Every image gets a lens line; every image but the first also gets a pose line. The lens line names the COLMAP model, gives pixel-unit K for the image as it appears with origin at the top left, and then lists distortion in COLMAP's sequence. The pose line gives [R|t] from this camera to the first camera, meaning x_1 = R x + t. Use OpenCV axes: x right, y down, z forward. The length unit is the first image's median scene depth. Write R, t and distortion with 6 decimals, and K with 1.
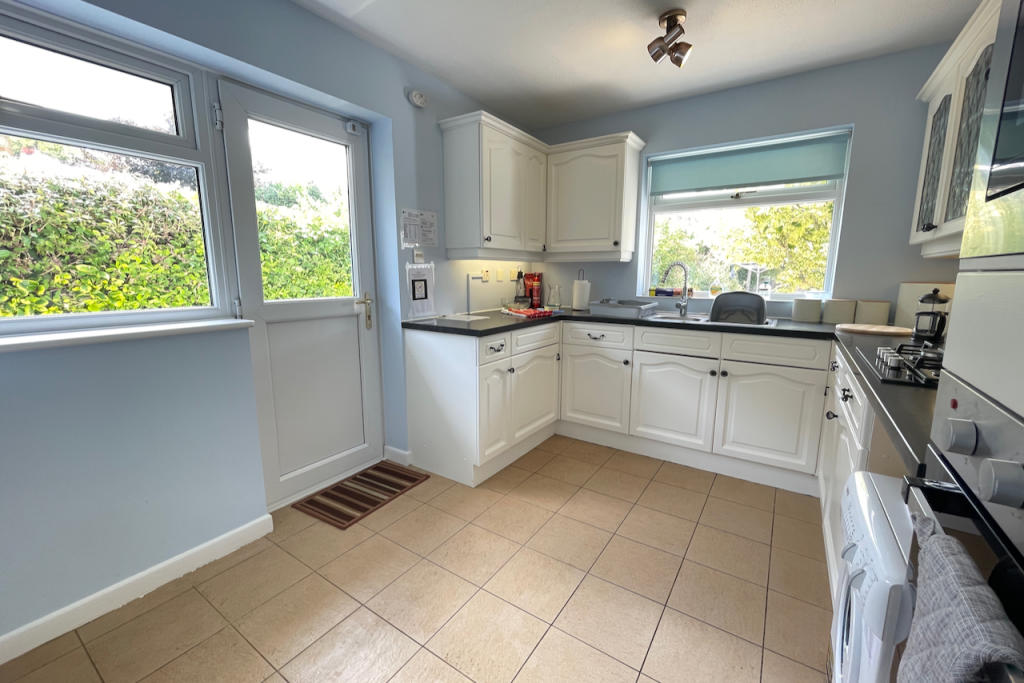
lens RADIAL K [[416.9, 0, 512.8], [0, 416.9, 341.4], [0, 0, 1]] dist [-0.001084, -0.000834]
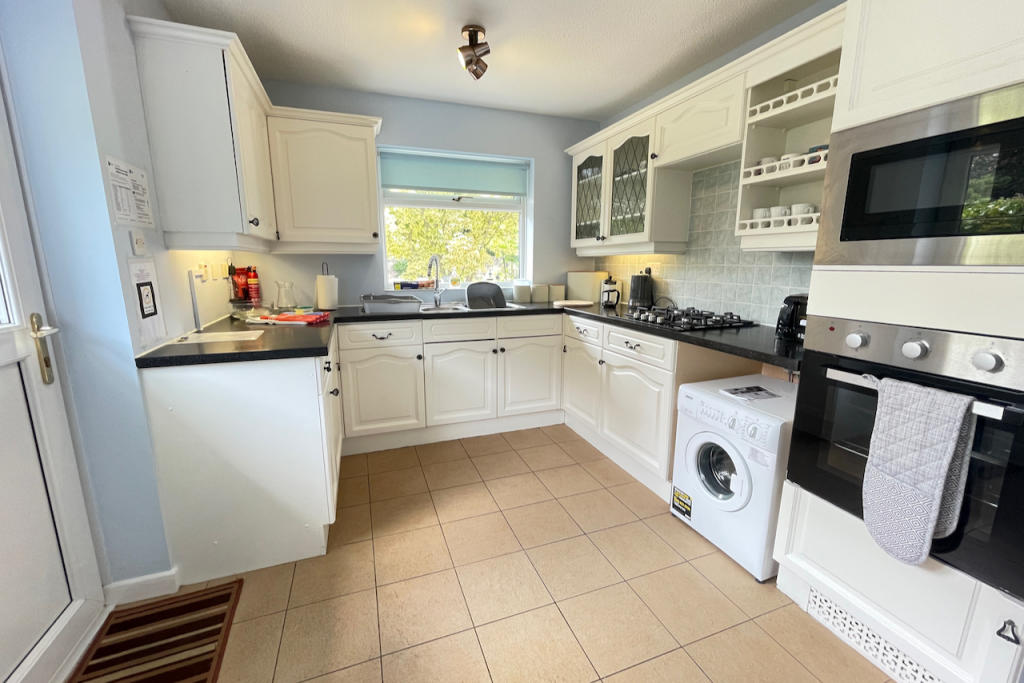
lens RADIAL K [[416.9, 0, 512.4], [0, 416.9, 340.5], [0, 0, 1]] dist [-0.001084, -0.000834]
pose [[0.582149, -0.151741, 0.798797, -0.394724], [0.132872, 0.986979, 0.090653, -0.050238], [-0.802152, 0.053364, 0.594731, 0.228585]]
